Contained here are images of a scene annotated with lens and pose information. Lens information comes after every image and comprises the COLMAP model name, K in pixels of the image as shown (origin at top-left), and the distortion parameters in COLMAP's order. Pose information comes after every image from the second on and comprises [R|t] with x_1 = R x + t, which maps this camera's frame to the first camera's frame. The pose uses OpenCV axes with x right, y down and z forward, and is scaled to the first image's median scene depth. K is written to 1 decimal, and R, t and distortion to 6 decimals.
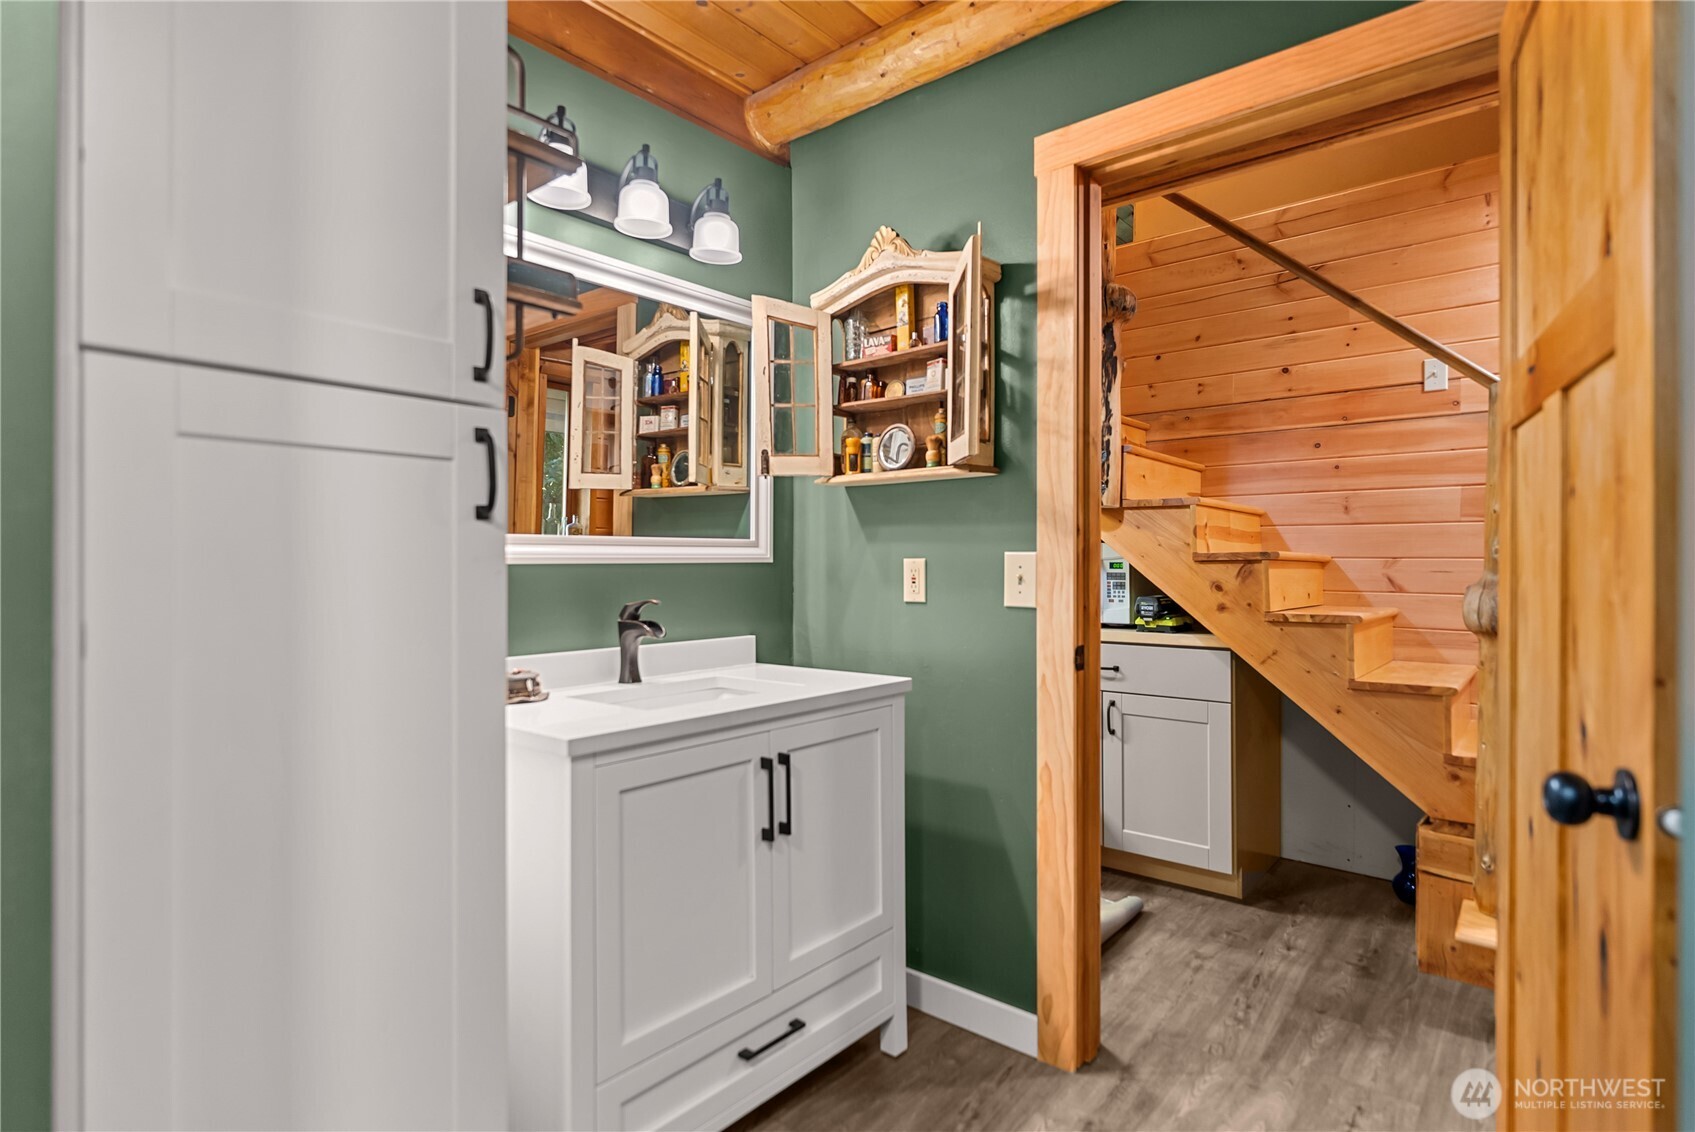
lens RADIAL K [[845.3, 0, 854.8], [0, 845.3, 564.2], [0, 0, 1]] dist [0.000404, 0.000499]
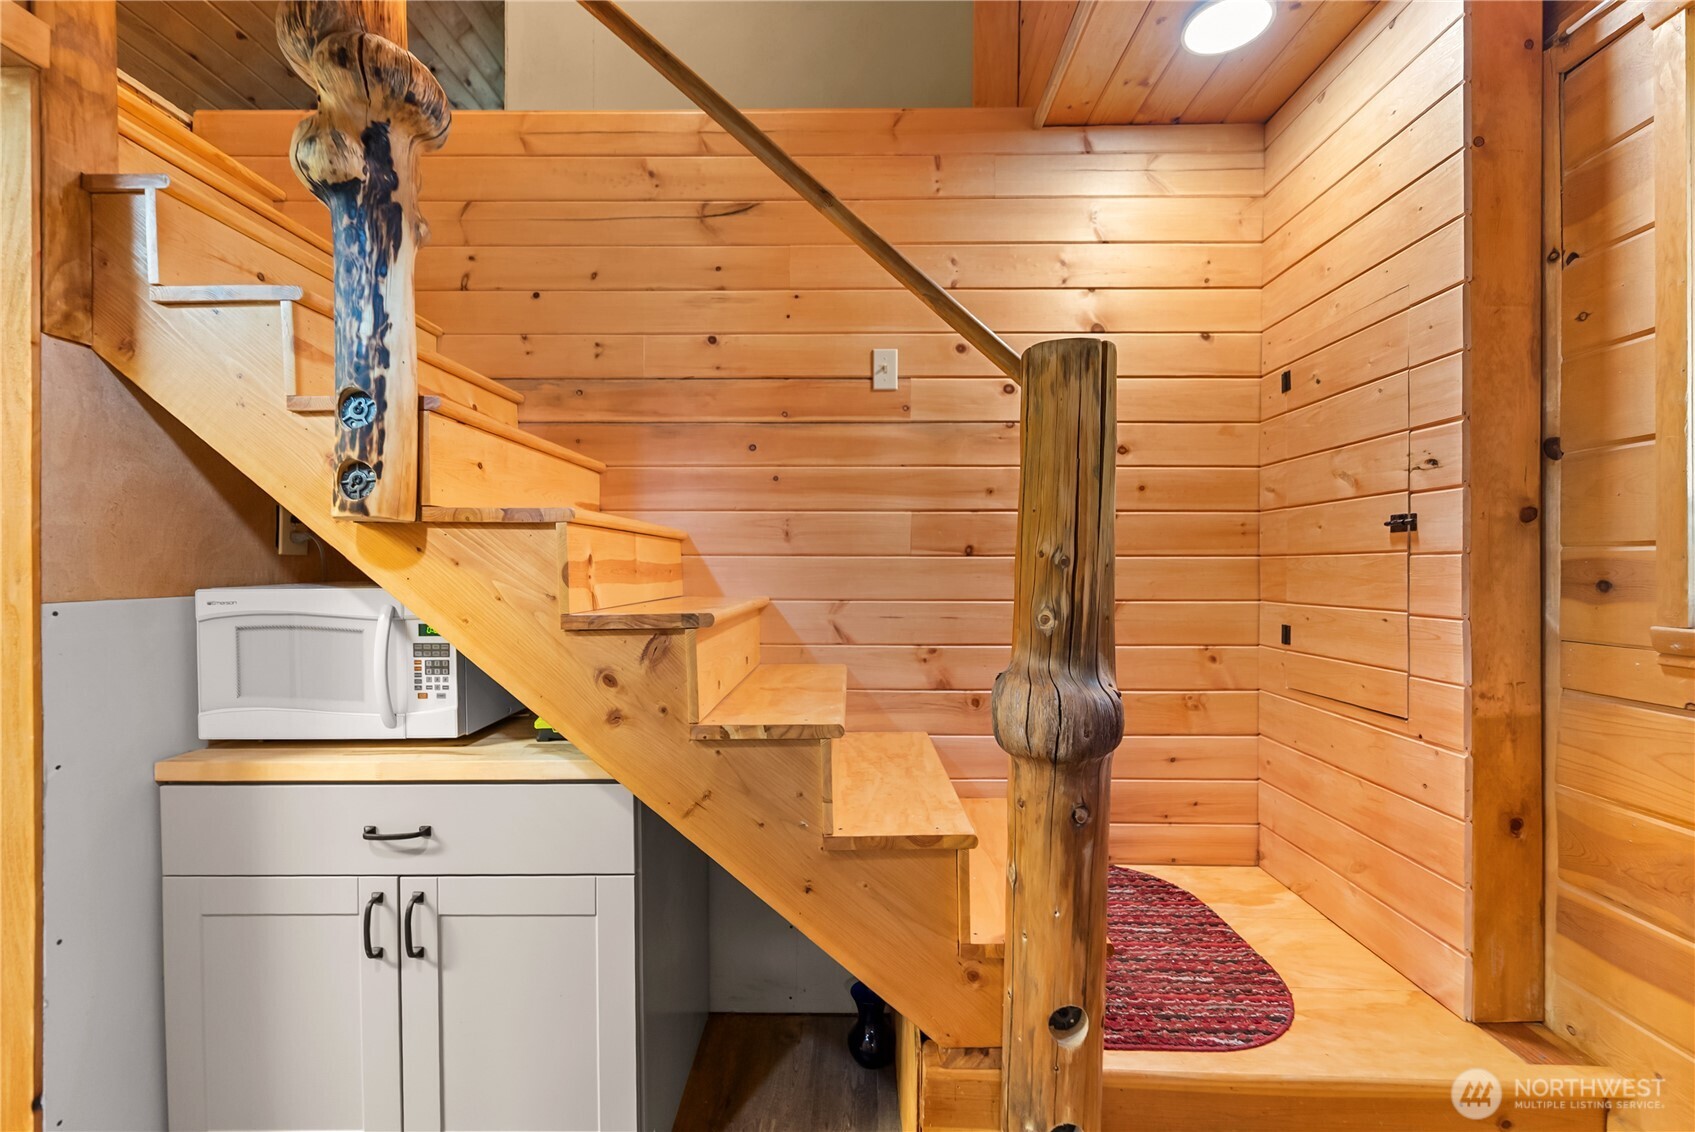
lens RADIAL K [[691.4, 0, 850.4], [0, 691.4, 570.3], [0, 0, 1]] dist [0.000455, -0.000652]
pose [[0.772707, -0.006479, 0.634729, 0.277545], [0.003031, 0.999974, 0.006518, -0.044652], [-0.634755, -0.003112, 0.772707, 0.579603]]
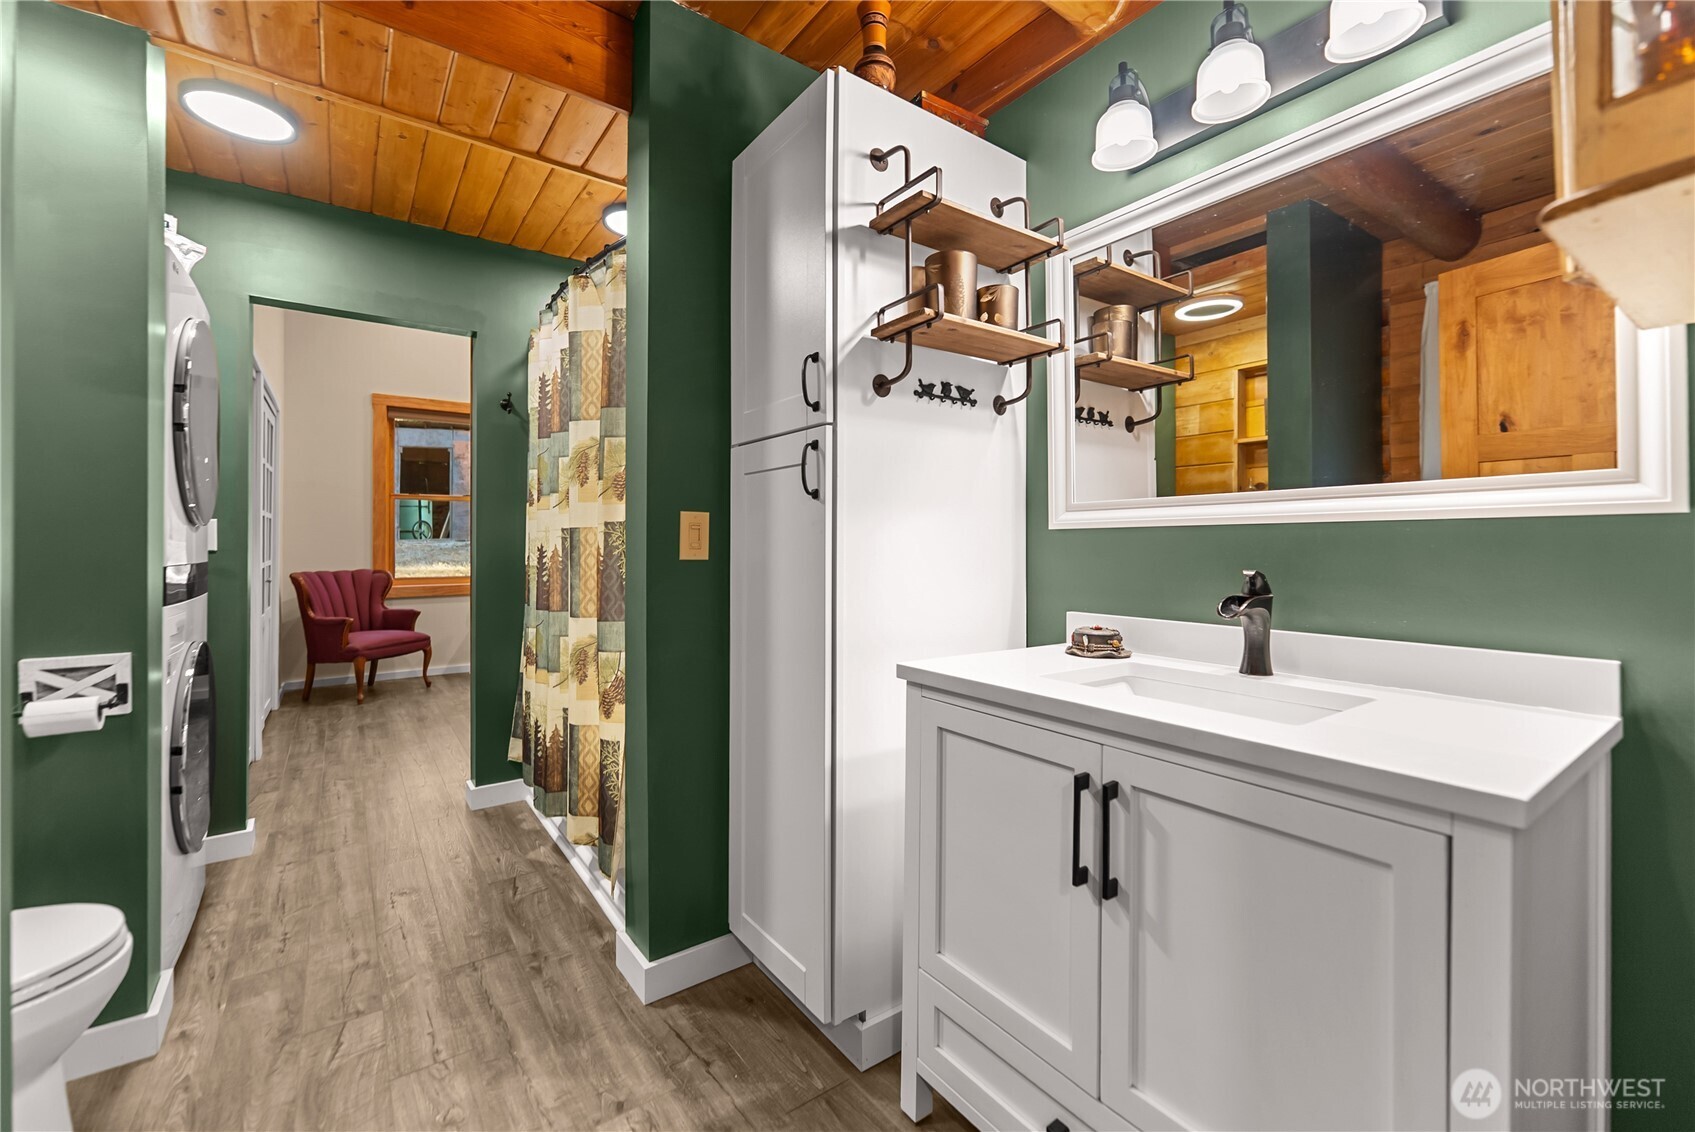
lens RADIAL K [[691.4, 0, 842.3], [0, 691.4, 543.1], [0, 0, 1]] dist [0.000455, -0.000652]
pose [[-0.250572, 0.000160, -0.968098, 0.642106], [0.003493, 0.999994, -0.000739, 0.022161], [0.968092, -0.003567, -0.250571, 1.093725]]
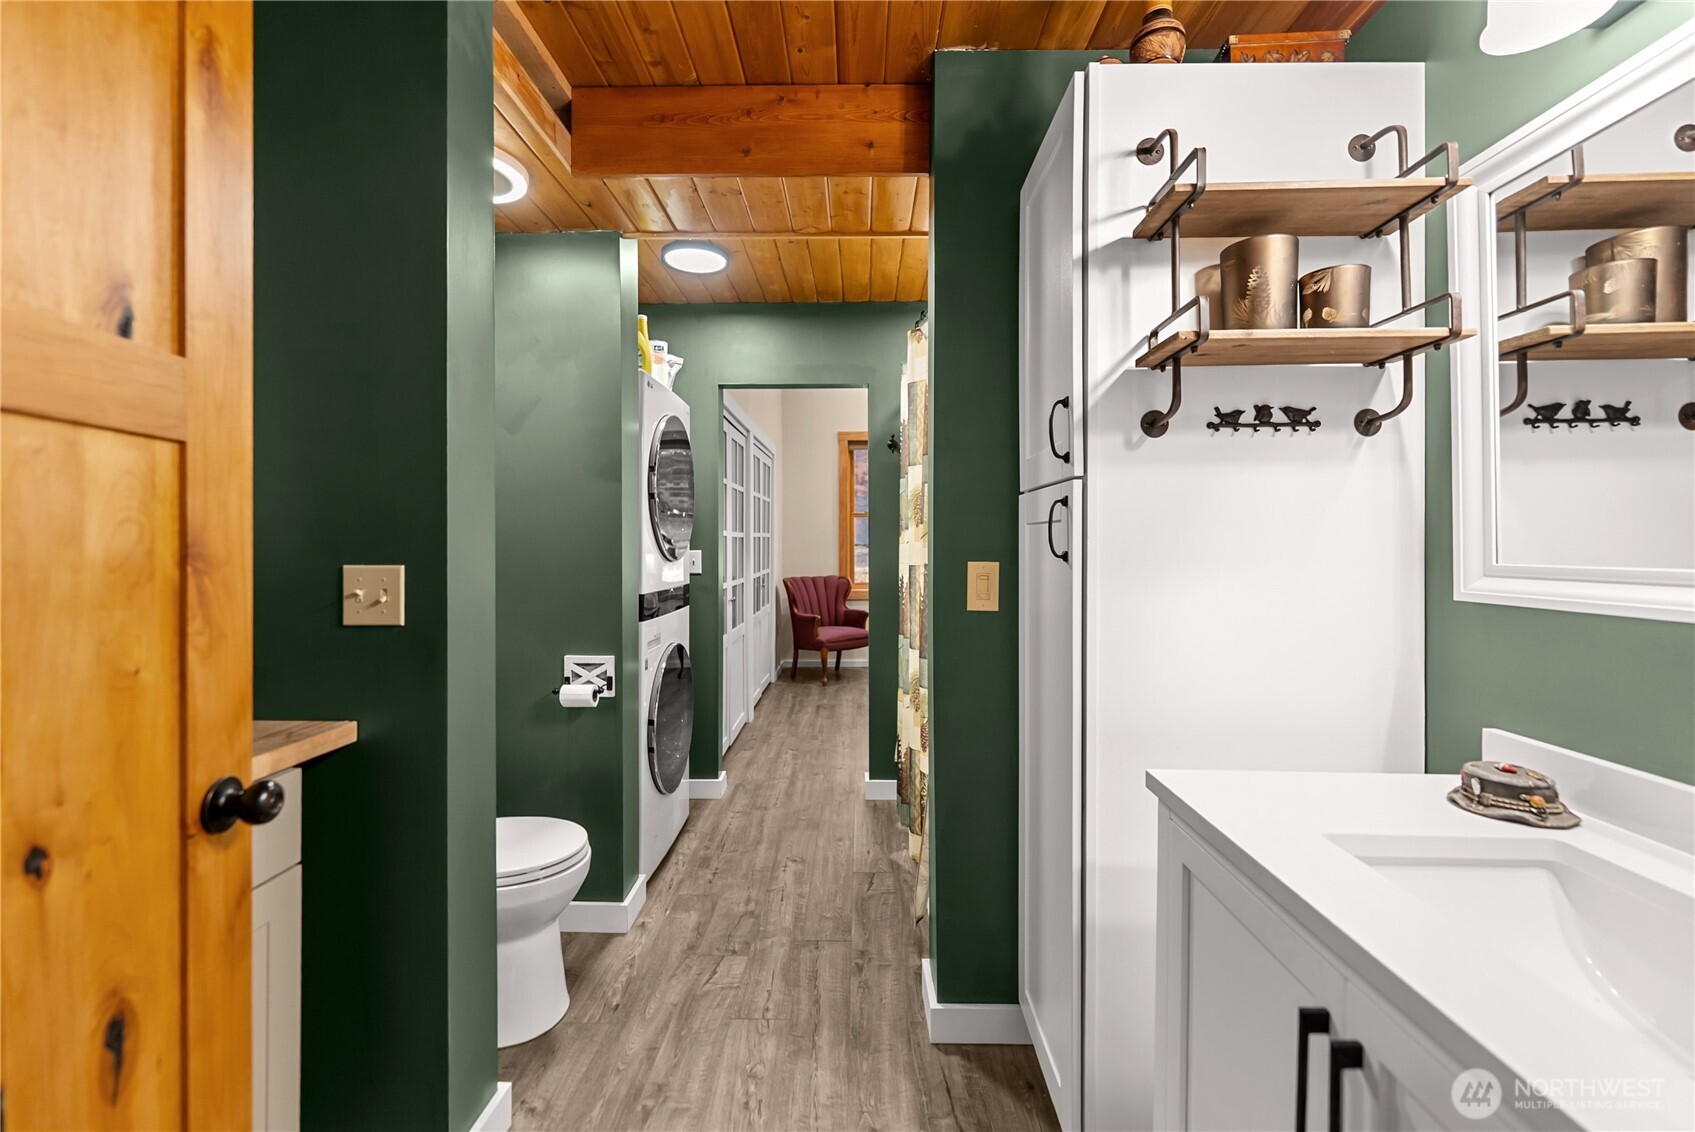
lens RADIAL K [[691.4, 0, 844.1], [0, 691.4, 544.8], [0, 0, 1]] dist [0.000455, -0.000652]
pose [[-0.781010, 0.002452, -0.624514, 0.576596], [0.002463, 0.999997, 0.000846, -0.009502], [0.624514, -0.000878, -0.781013, 1.174935]]
